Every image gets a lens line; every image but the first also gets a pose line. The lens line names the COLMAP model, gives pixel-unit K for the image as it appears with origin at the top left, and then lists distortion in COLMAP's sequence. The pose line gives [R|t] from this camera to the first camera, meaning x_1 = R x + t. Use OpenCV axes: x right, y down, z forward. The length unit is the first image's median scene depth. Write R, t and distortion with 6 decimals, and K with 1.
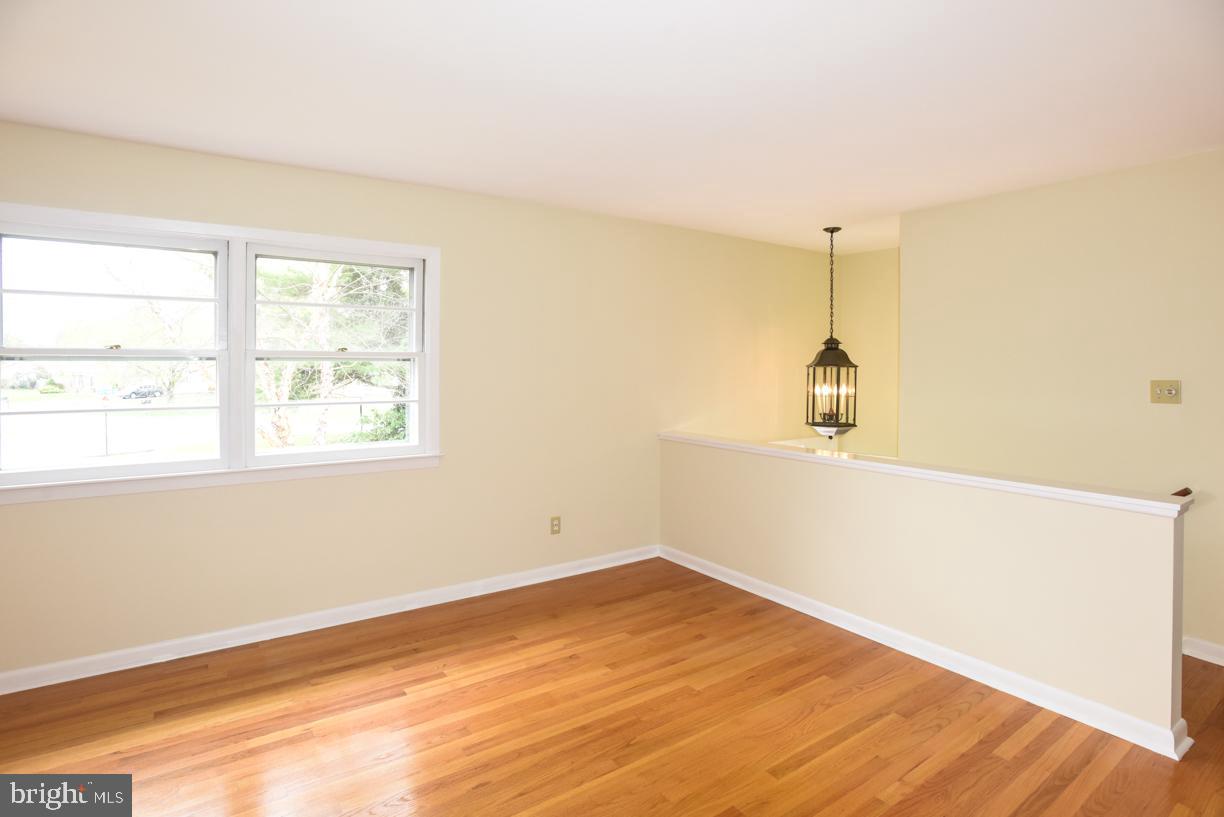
lens RADIAL K [[602.7, 0, 630.2], [0, 602.7, 374.0], [0, 0, 1]] dist [-0.050266, 0.000154]
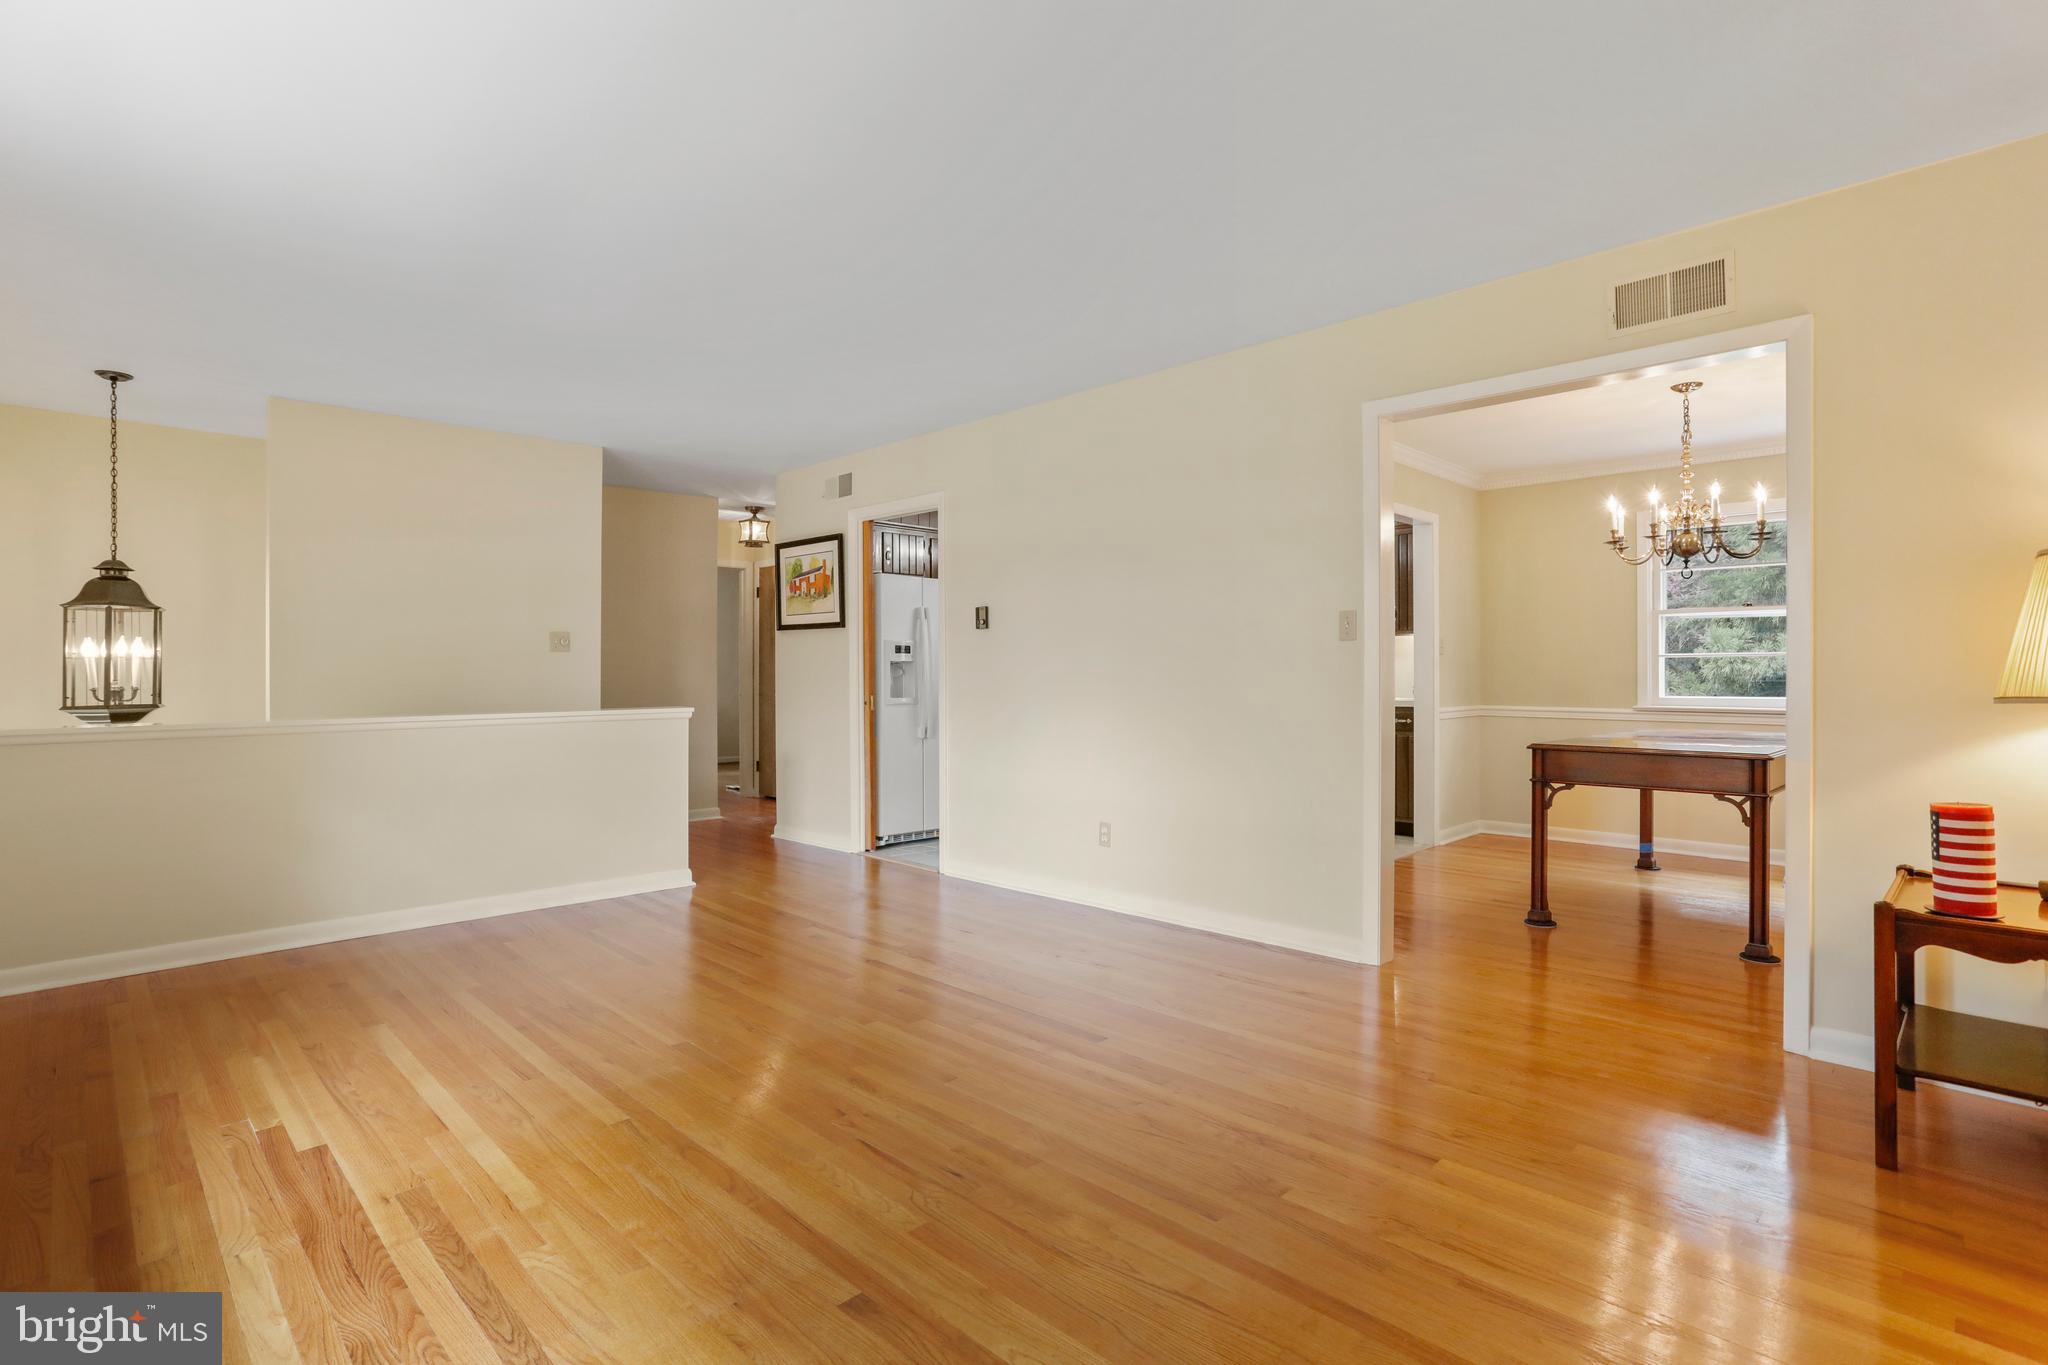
lens RADIAL K [[990.8, 0, 1012.9], [0, 990.8, 668.6], [0, 0, 1]] dist [-0.046807, 0.025762]
pose [[-0.145013, -0.007337, 0.989402, -0.749842], [0.024548, 0.999638, 0.011011, 0.059101], [-0.989125, 0.025884, -0.144781, 0.267164]]
